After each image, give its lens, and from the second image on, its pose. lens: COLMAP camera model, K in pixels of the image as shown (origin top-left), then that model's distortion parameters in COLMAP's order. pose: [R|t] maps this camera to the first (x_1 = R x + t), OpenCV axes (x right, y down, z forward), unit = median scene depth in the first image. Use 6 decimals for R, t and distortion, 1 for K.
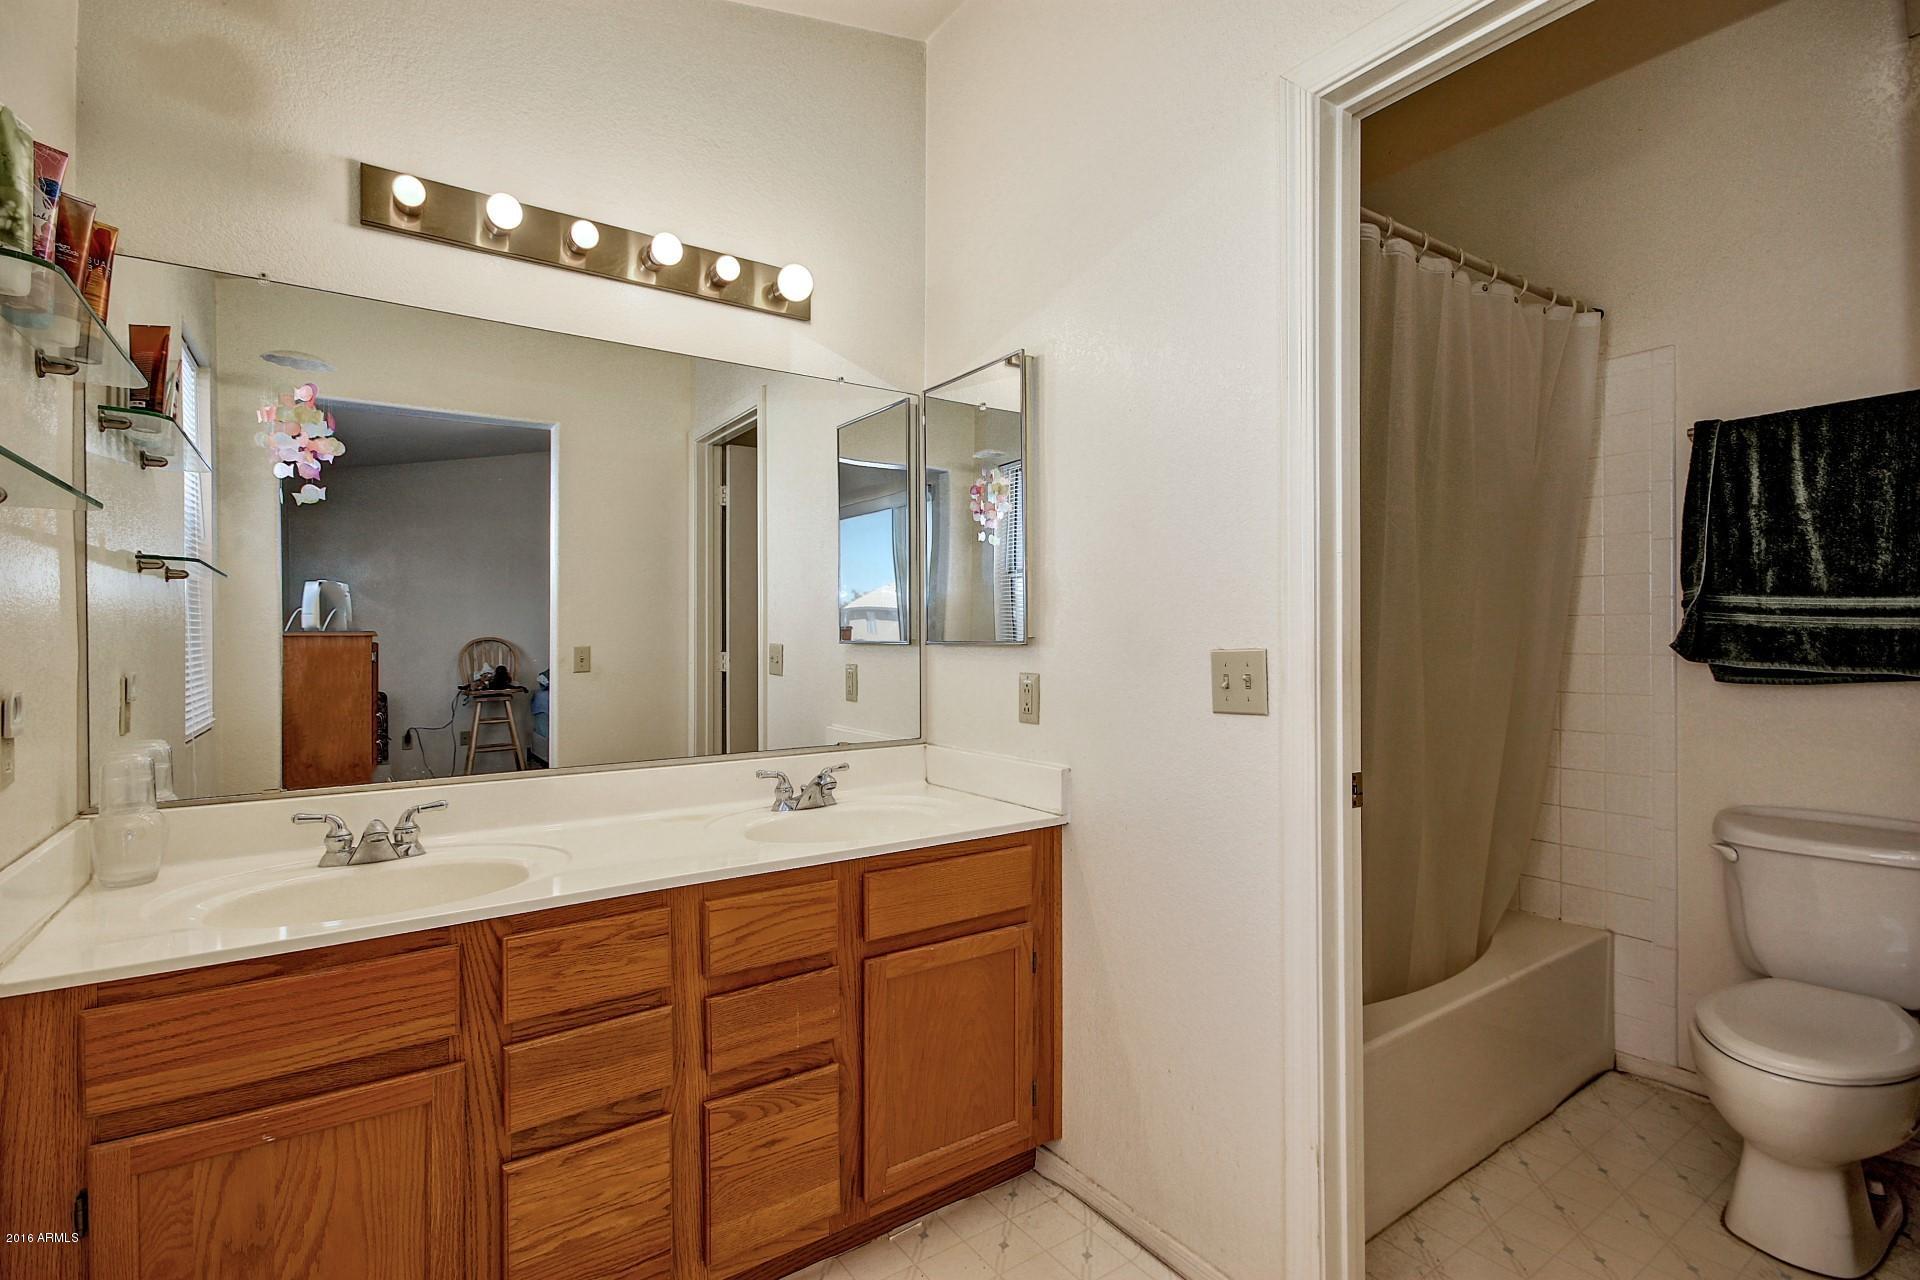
lens RADIAL K [[886.7, 0, 955.3], [0, 886.7, 645.0], [0, 0, 1]] dist [-0.009057, -0.003131]
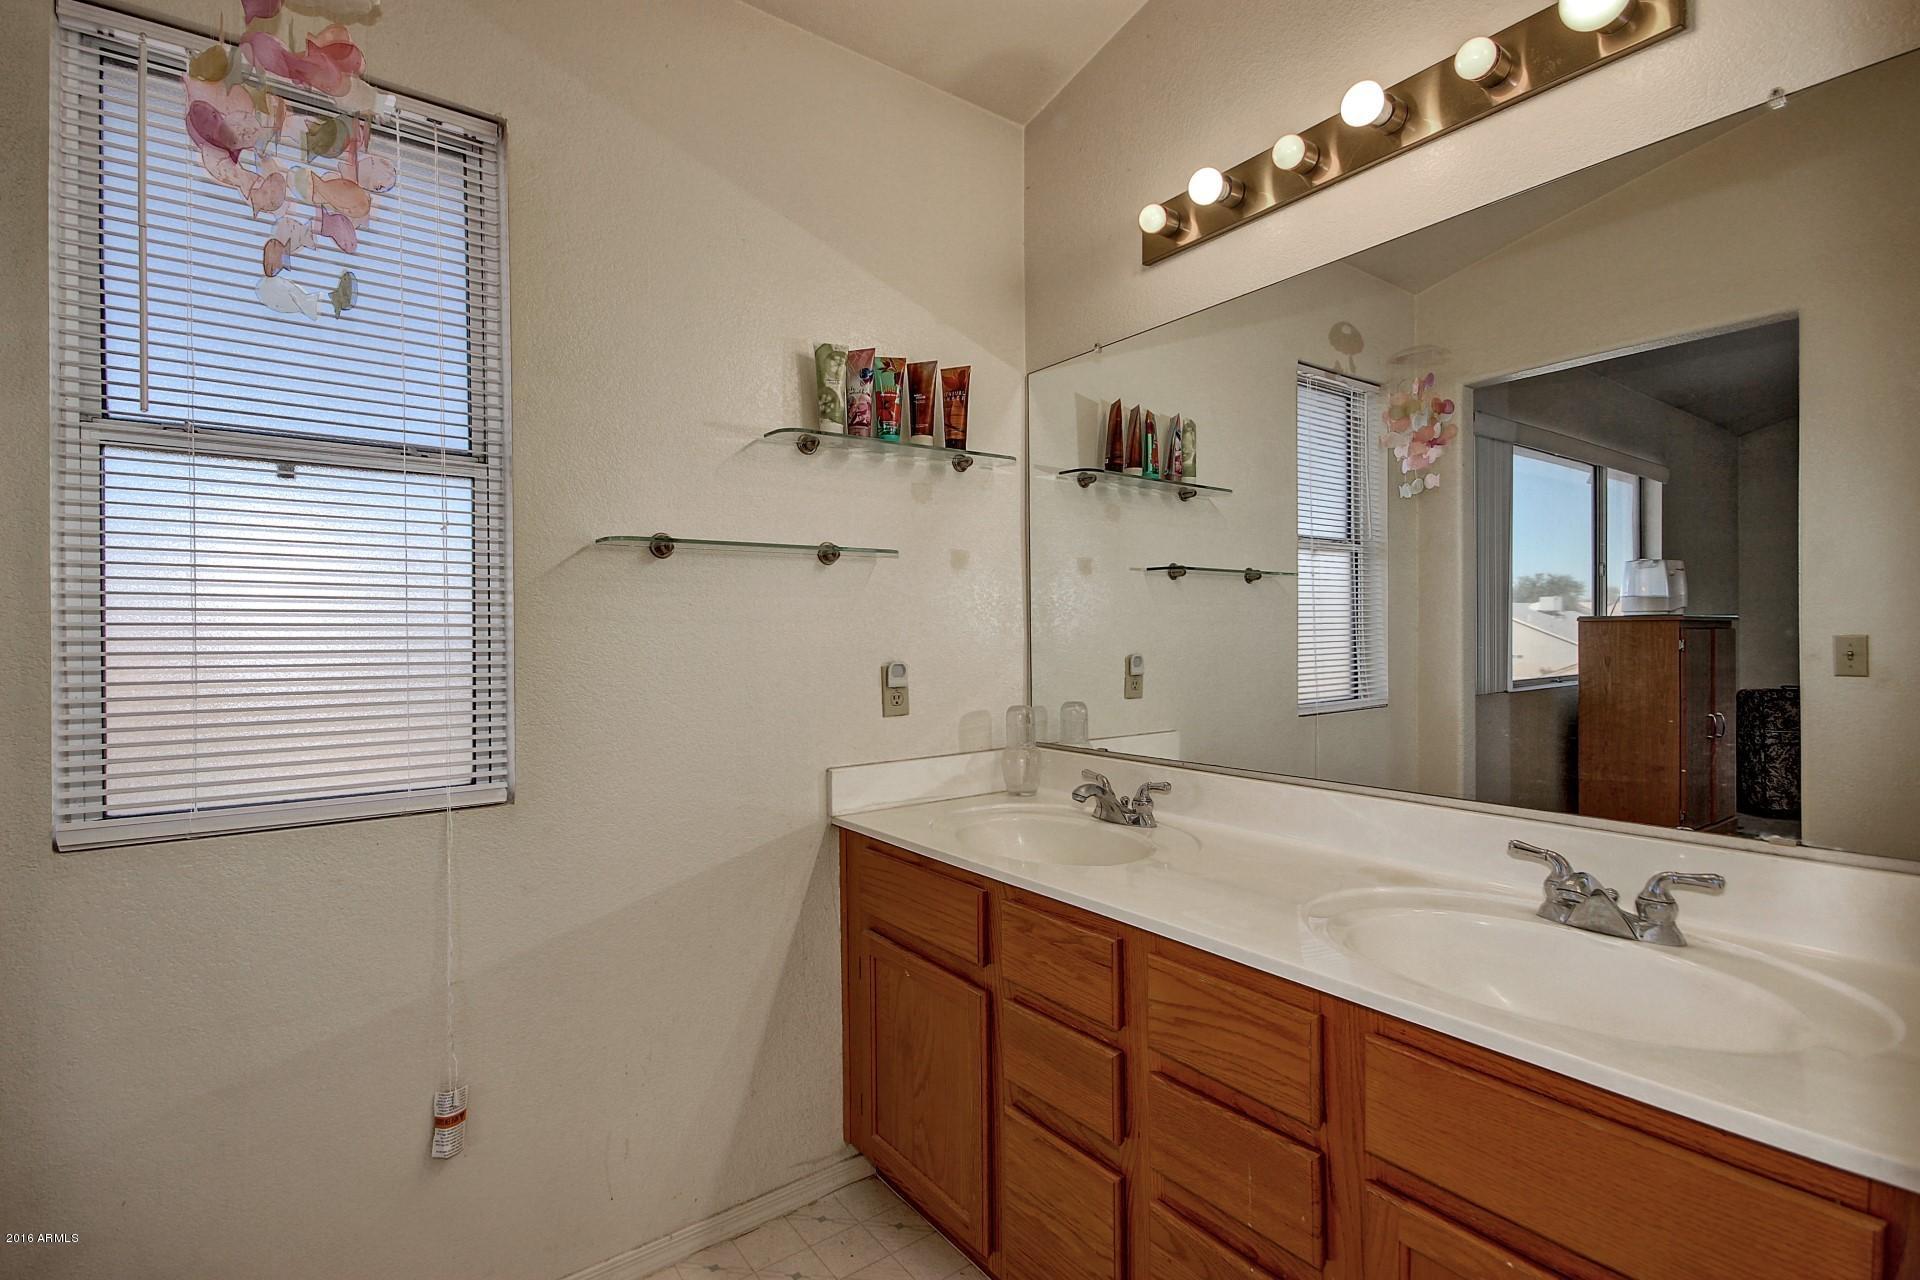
lens RADIAL K [[886.7, 0, 957.7], [0, 886.7, 626.1], [0, 0, 1]] dist [-0.009057, -0.003131]
pose [[0.031206, -0.000395, -0.999513, 0.490412], [-0.002517, 0.999997, -0.000474, -0.009417], [0.999510, 0.002531, 0.031205, 0.740687]]
